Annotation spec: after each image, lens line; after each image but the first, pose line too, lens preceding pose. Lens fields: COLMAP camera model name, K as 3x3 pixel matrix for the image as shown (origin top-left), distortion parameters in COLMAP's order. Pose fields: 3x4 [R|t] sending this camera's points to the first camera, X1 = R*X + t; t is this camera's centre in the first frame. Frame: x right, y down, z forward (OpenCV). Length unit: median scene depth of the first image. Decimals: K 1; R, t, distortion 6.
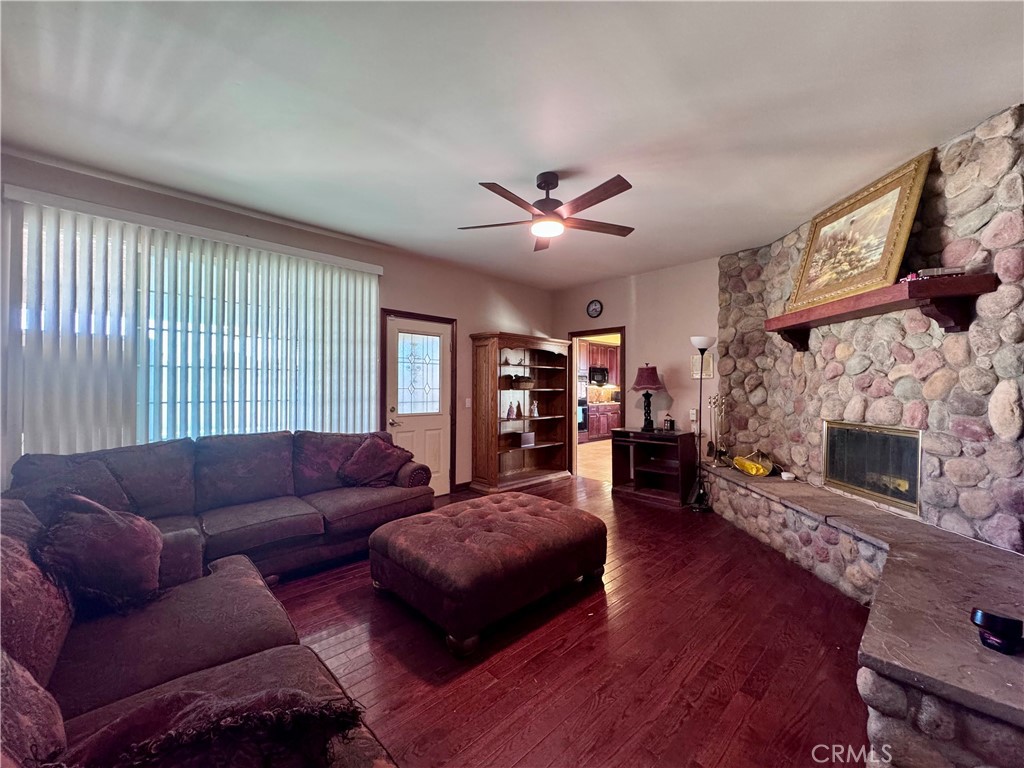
lens RADIAL K [[408.4, 0, 512.8], [0, 408.4, 384.9], [0, 0, 1]] dist [-0.003490, 0.000432]
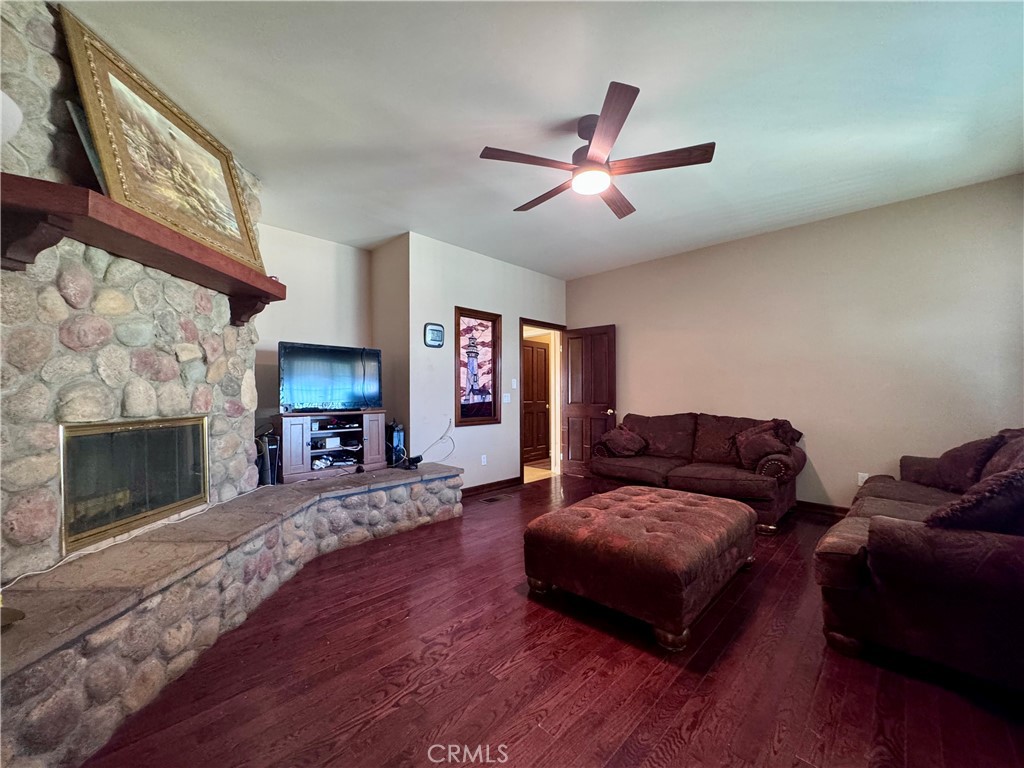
lens RADIAL K [[408.4, 0, 512.8], [0, 408.4, 384.9], [0, 0, 1]] dist [-0.003490, 0.000432]
pose [[-0.999227, 0.005387, -0.038945, 0.270914], [0.006531, 0.999549, -0.029318, 0.065549], [0.038770, -0.029550, -0.998811, 1.782688]]
